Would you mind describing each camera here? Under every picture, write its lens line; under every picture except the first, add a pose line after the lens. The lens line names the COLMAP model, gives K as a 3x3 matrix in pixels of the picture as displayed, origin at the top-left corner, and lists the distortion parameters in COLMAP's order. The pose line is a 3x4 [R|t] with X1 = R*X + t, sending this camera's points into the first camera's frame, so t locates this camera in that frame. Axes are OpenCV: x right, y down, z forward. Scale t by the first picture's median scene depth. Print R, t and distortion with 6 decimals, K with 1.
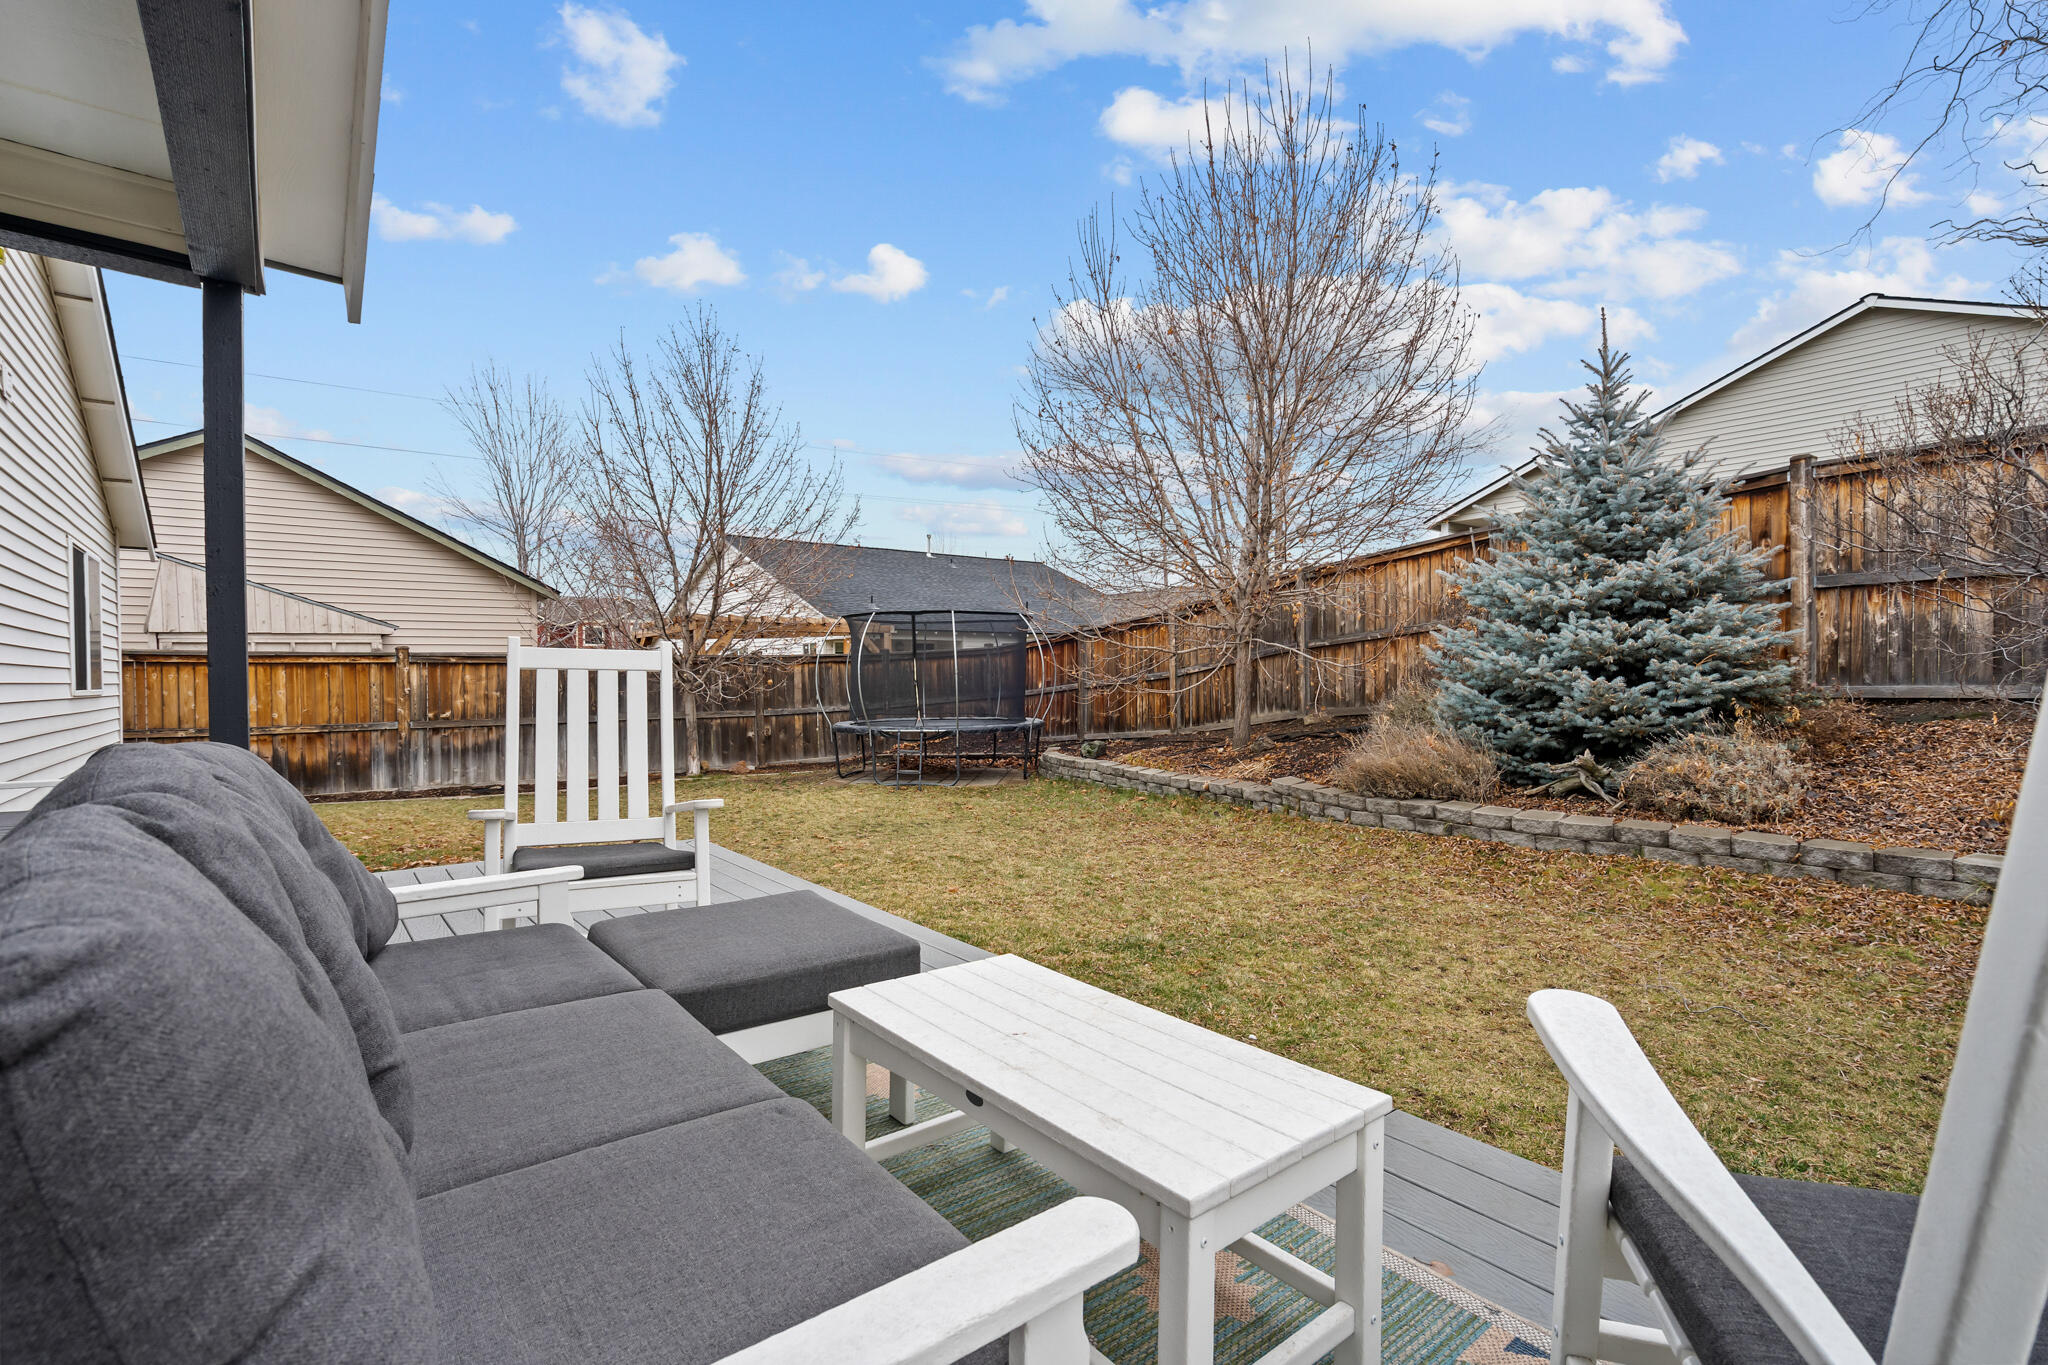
lens RADIAL K [[943.2, 0, 1011.7], [0, 943.2, 686.4], [0, 0, 1]] dist [-0.004005, 0.005310]
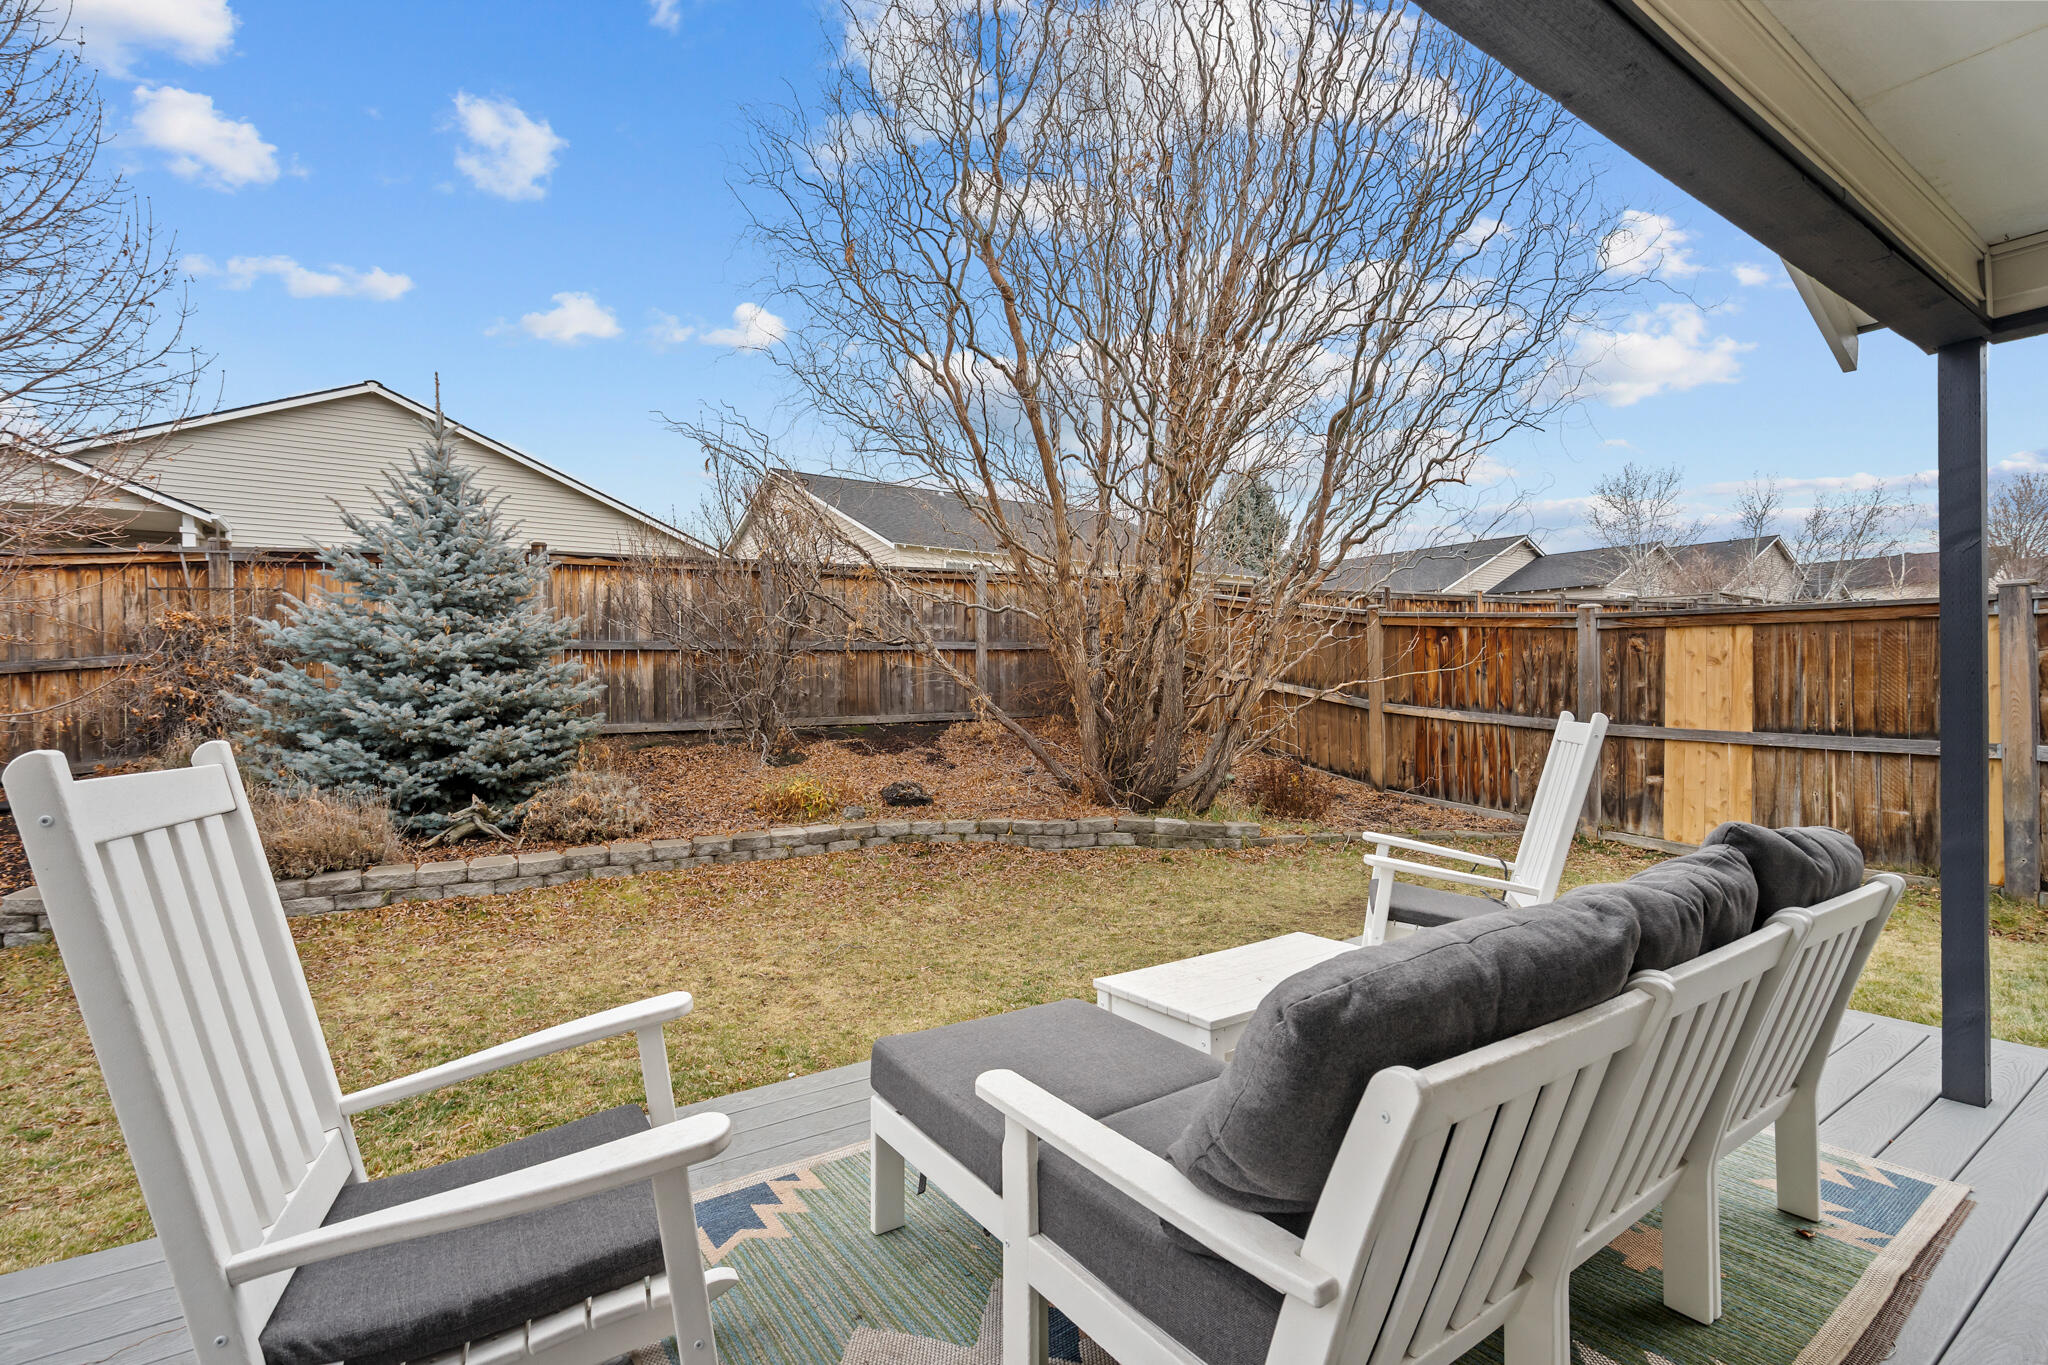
lens RADIAL K [[943.2, 0, 1011.7], [0, 943.2, 686.4], [0, 0, 1]] dist [-0.004005, 0.005310]
pose [[0.061692, 0.006805, 0.998072, -0.429154], [0.018591, 0.999795, -0.007966, -0.036886], [-0.997922, 0.019047, 0.061553, 0.340464]]
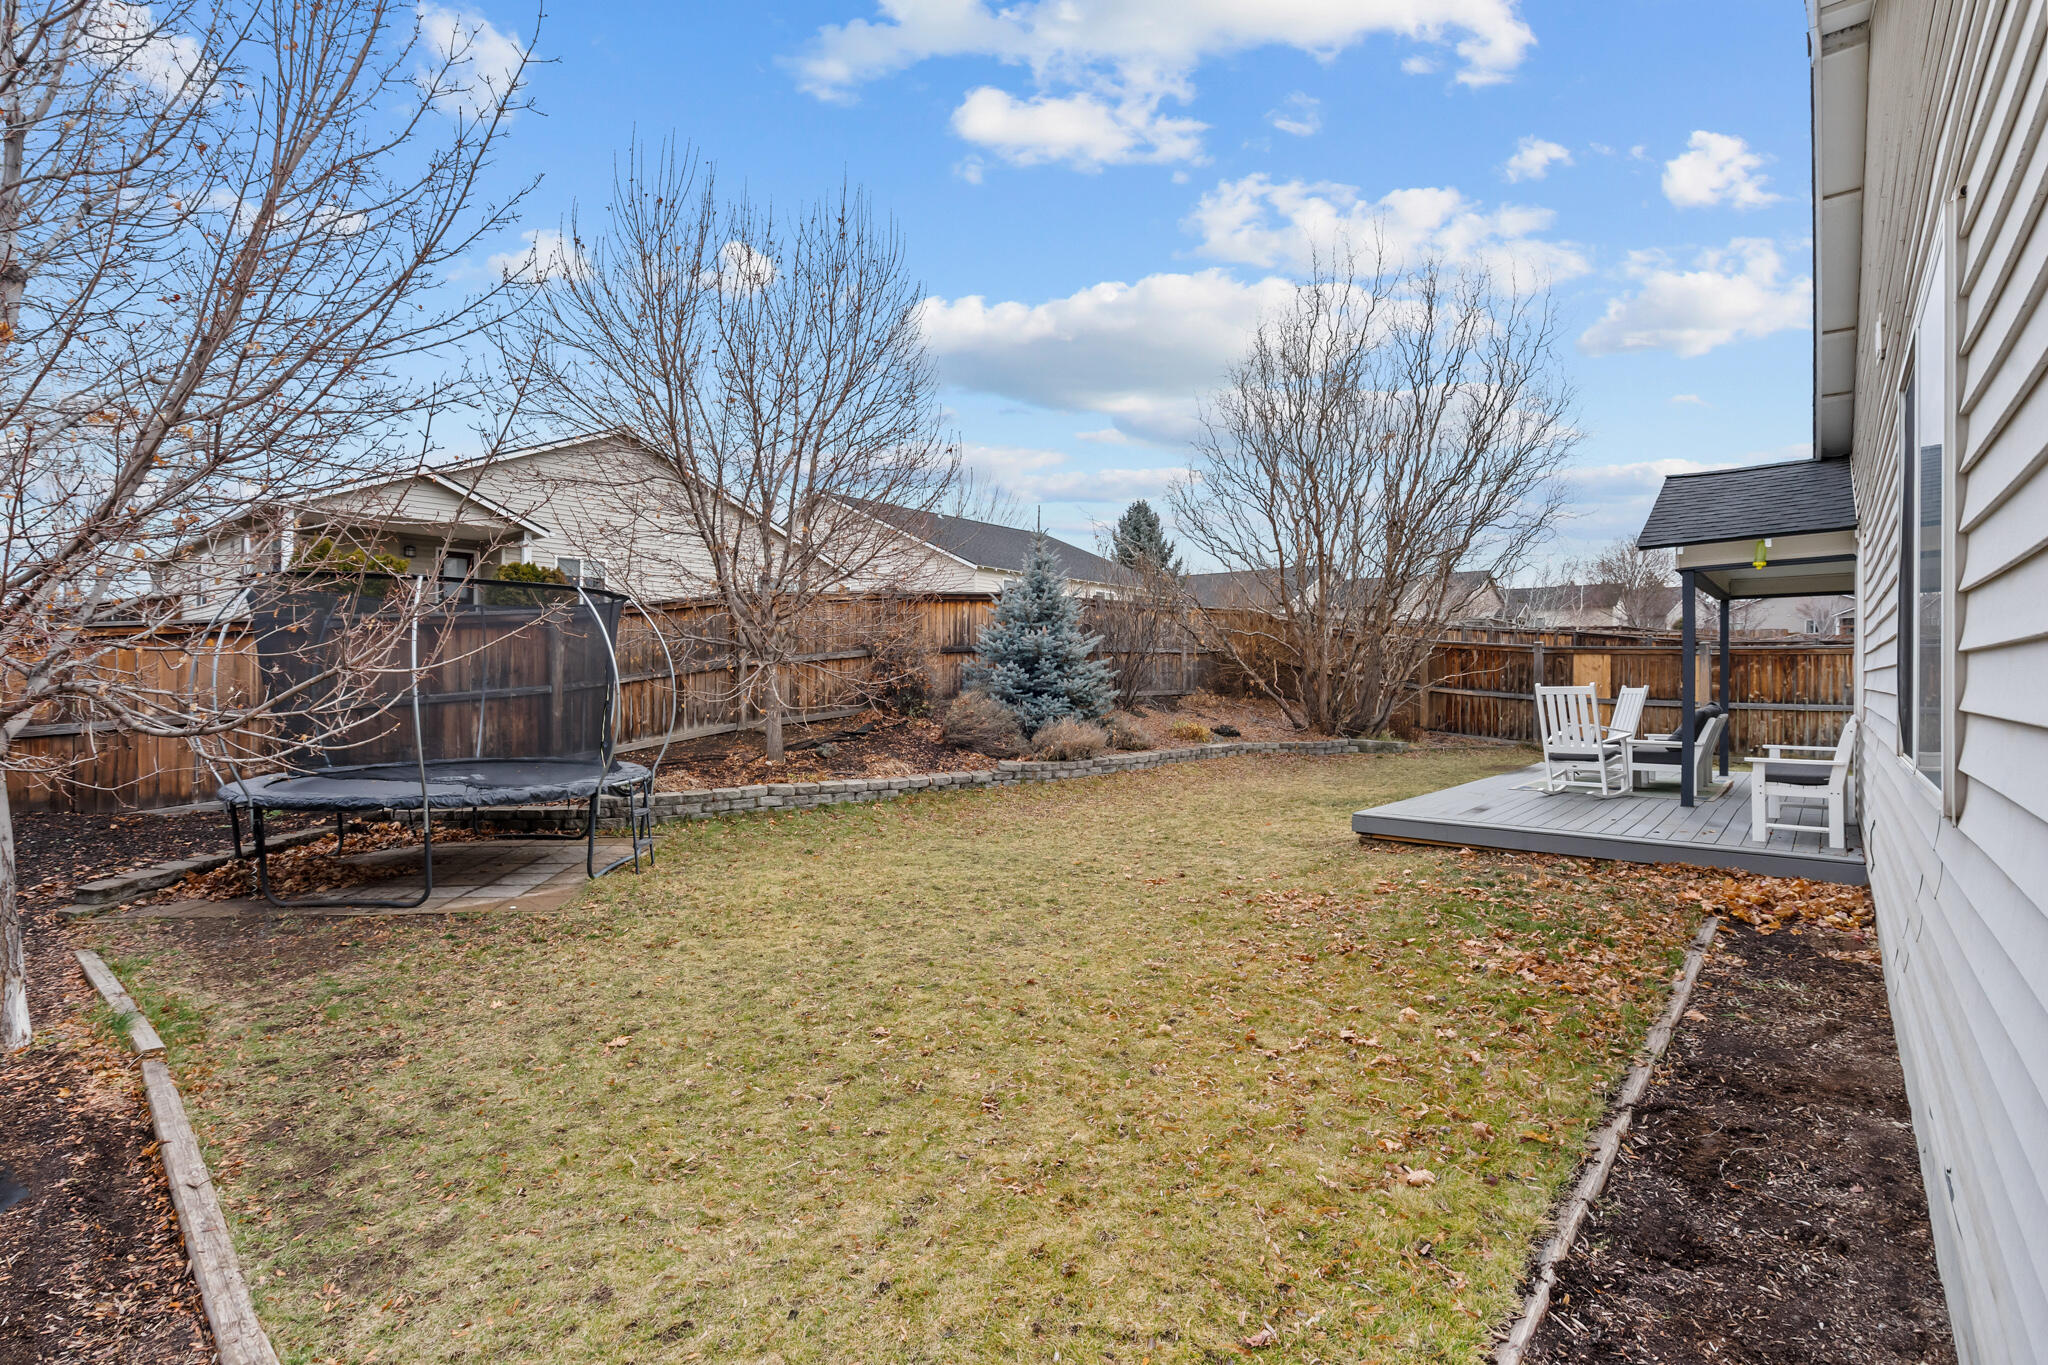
lens RADIAL K [[943.2, 0, 1011.7], [0, 943.2, 686.4], [0, 0, 1]] dist [-0.004005, 0.005310]
pose [[-0.192201, -0.003800, 0.981348, -1.595724], [0.006637, 0.999965, 0.005172, -0.035872], [-0.981333, 0.007508, -0.192169, 1.757867]]
